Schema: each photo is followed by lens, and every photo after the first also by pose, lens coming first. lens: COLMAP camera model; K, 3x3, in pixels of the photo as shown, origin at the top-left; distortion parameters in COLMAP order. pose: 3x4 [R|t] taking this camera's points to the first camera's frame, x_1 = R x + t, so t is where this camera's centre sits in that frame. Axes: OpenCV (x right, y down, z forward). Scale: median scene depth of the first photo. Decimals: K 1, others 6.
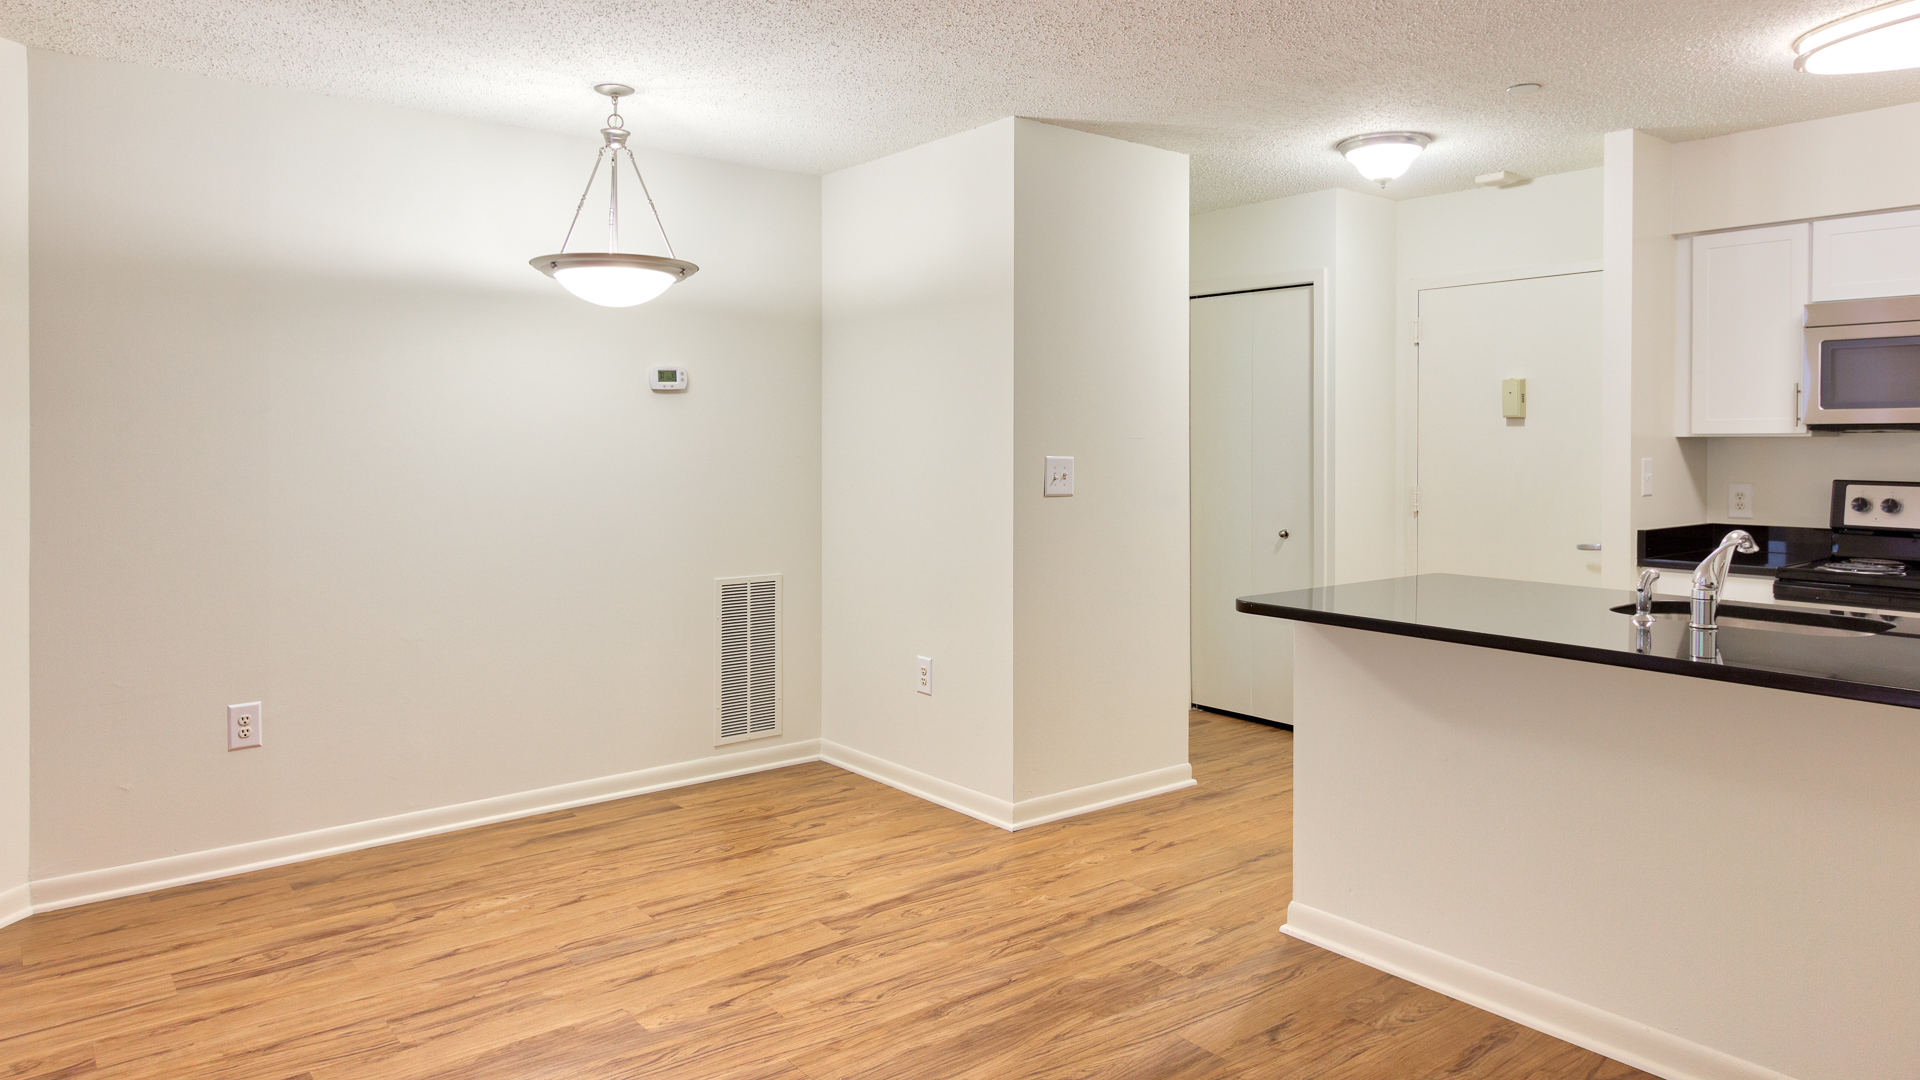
lens RADIAL K [[1209.5, 0, 953.7], [0, 1209.5, 524.7], [0, 0, 1]] dist [0.003384, 0.000219]
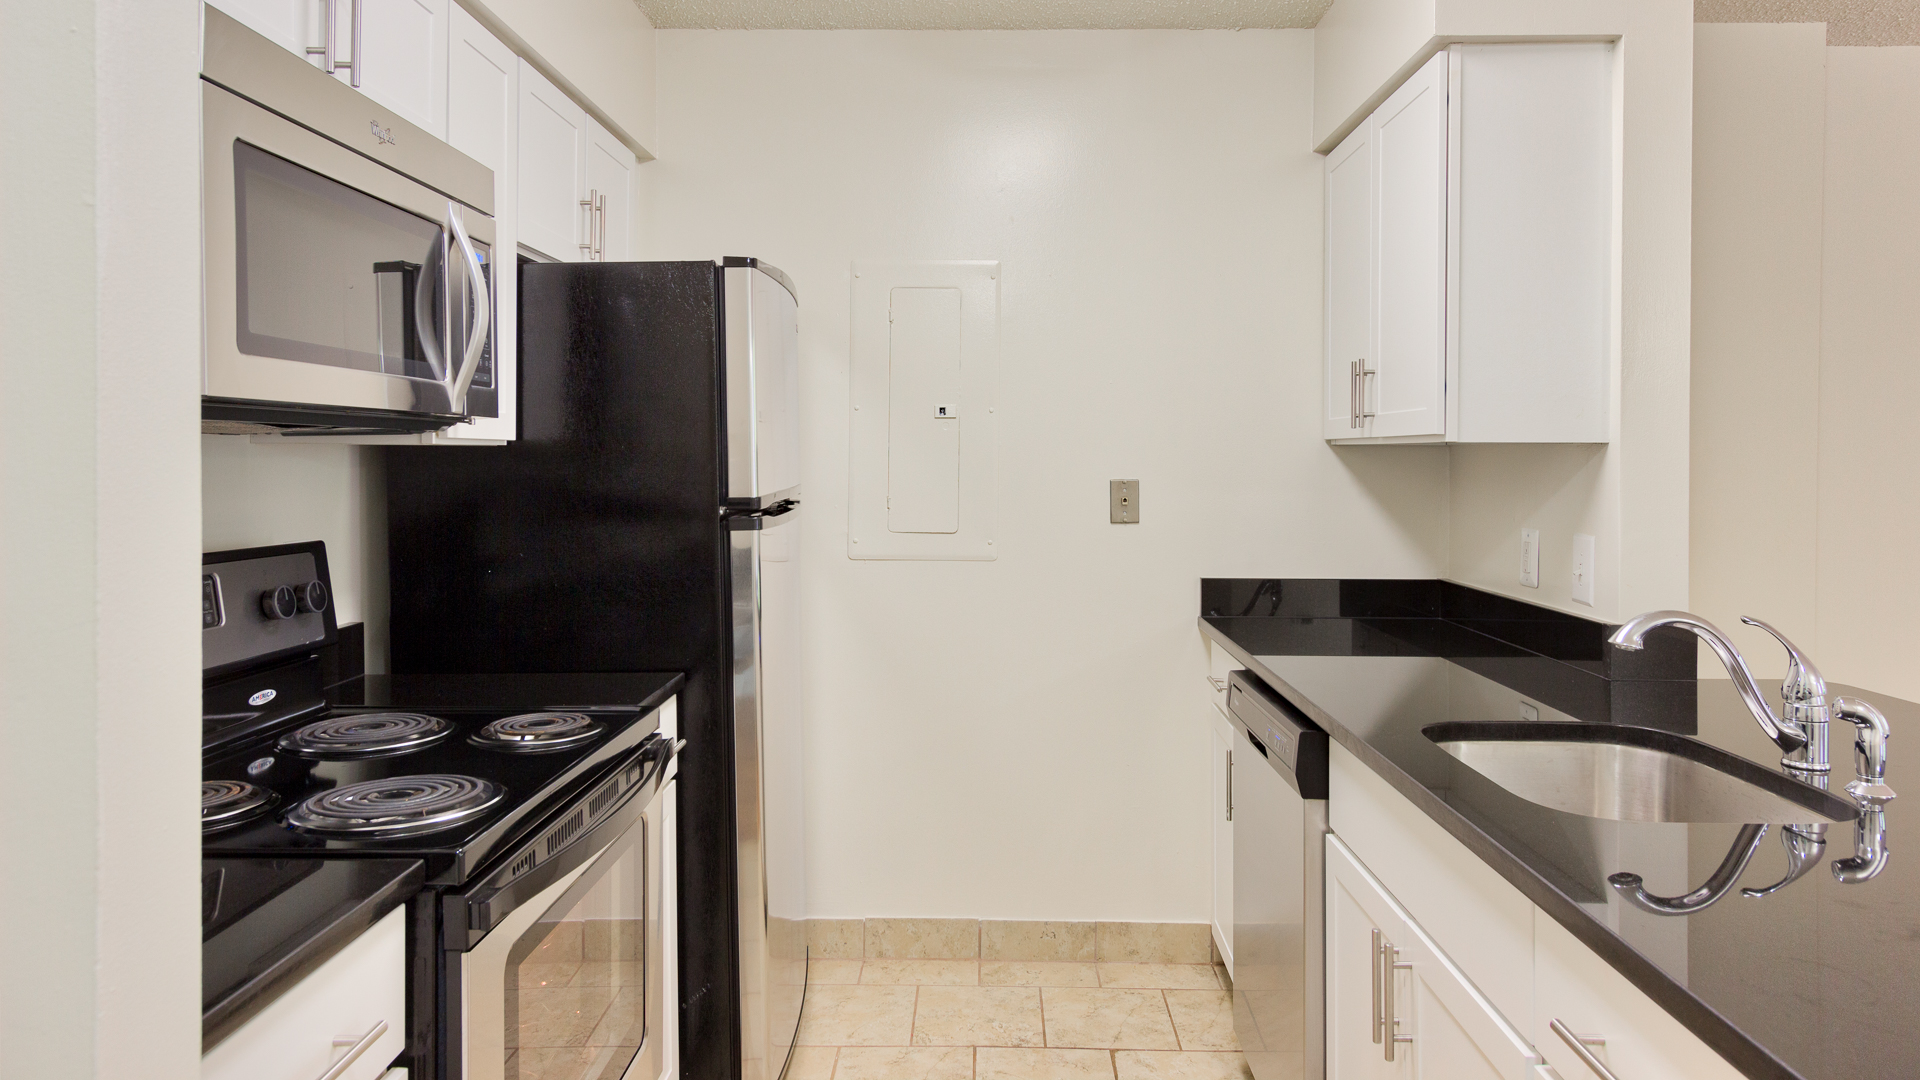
lens RADIAL K [[1209.5, 0, 970.7], [0, 1209.5, 482.3], [0, 0, 1]] dist [0.003384, 0.000219]
pose [[-0.770843, -0.013887, 0.636873, 0.345129], [0.045649, 0.995988, 0.076968, -0.073978], [-0.635387, 0.088403, -0.767117, 1.065159]]
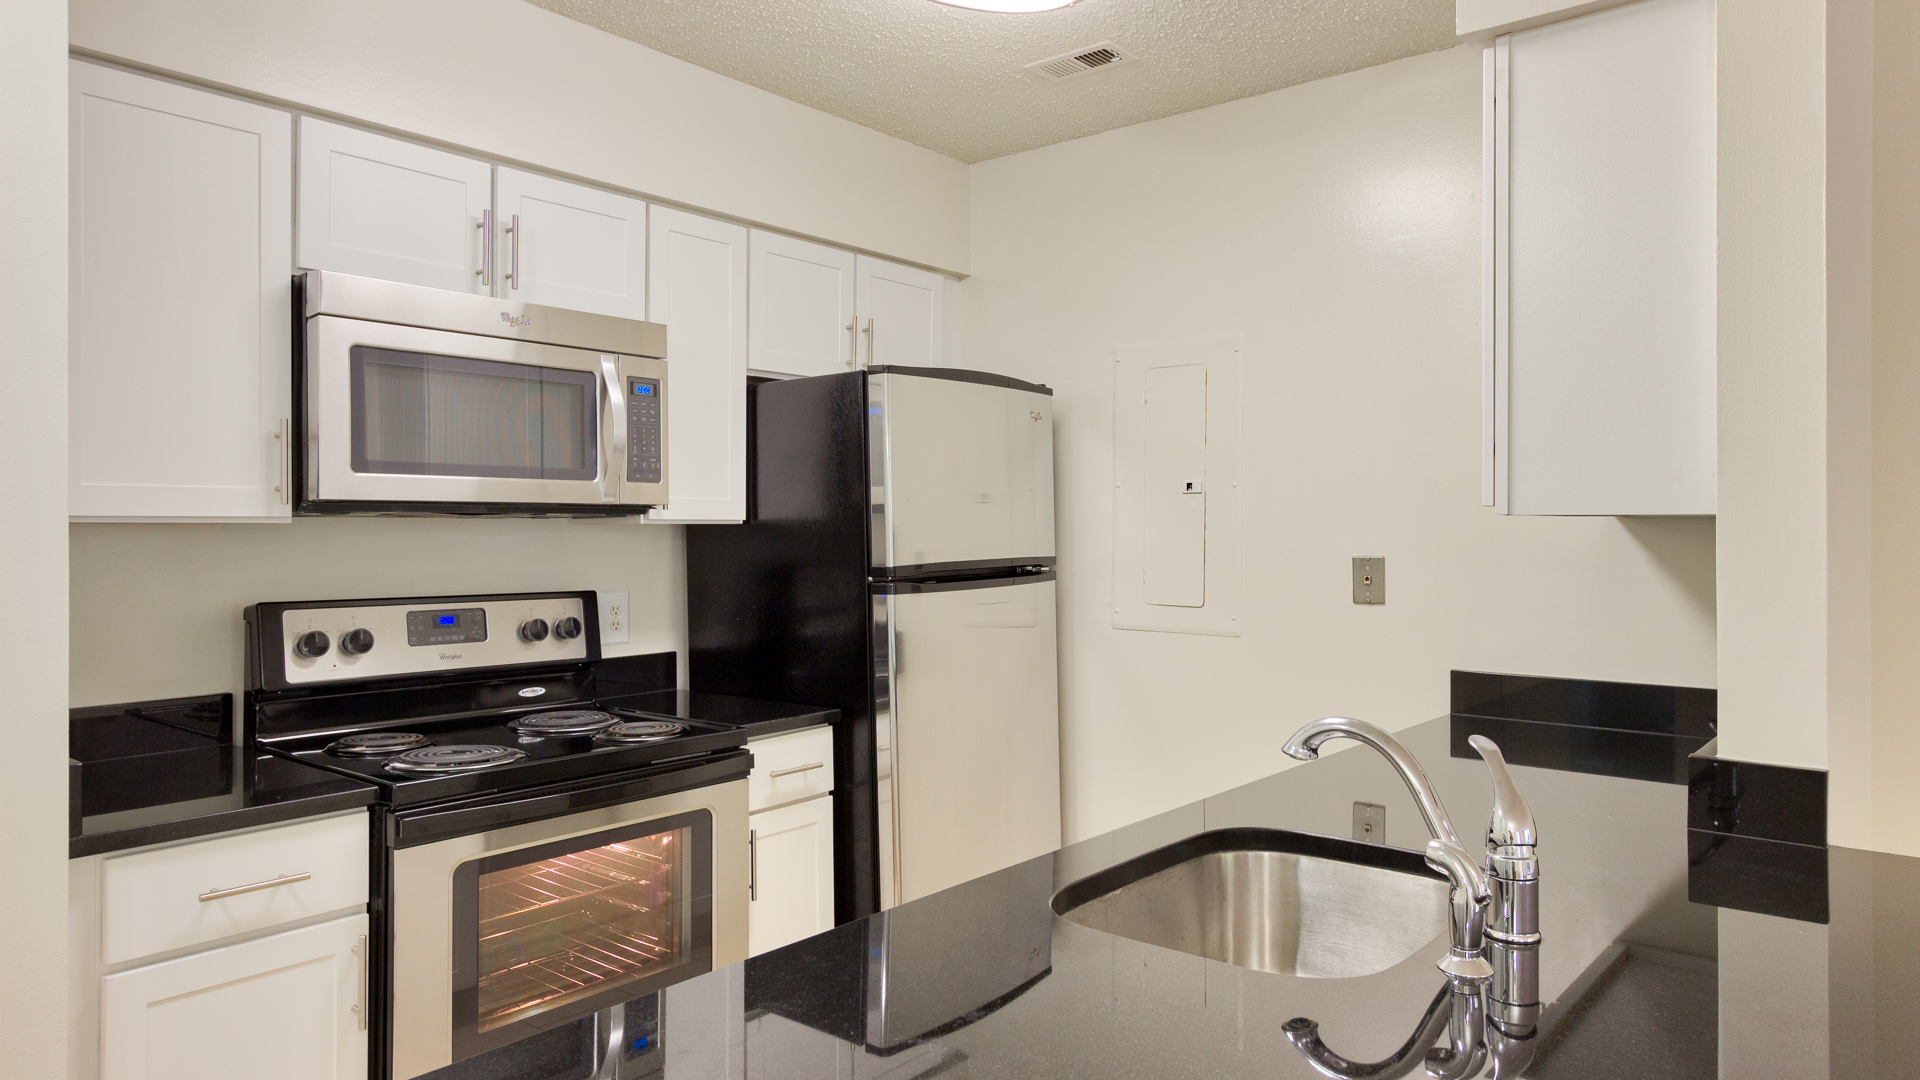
lens RADIAL K [[1209.5, 0, 972.5], [0, 1209.5, 532.3], [0, 0, 1]] dist [0.003384, 0.000219]
pose [[-0.207067, -0.002590, 0.978323, 0.131277], [0.071151, 0.997308, 0.017700, -0.056167], [-0.975736, 0.073274, -0.206325, 0.801789]]
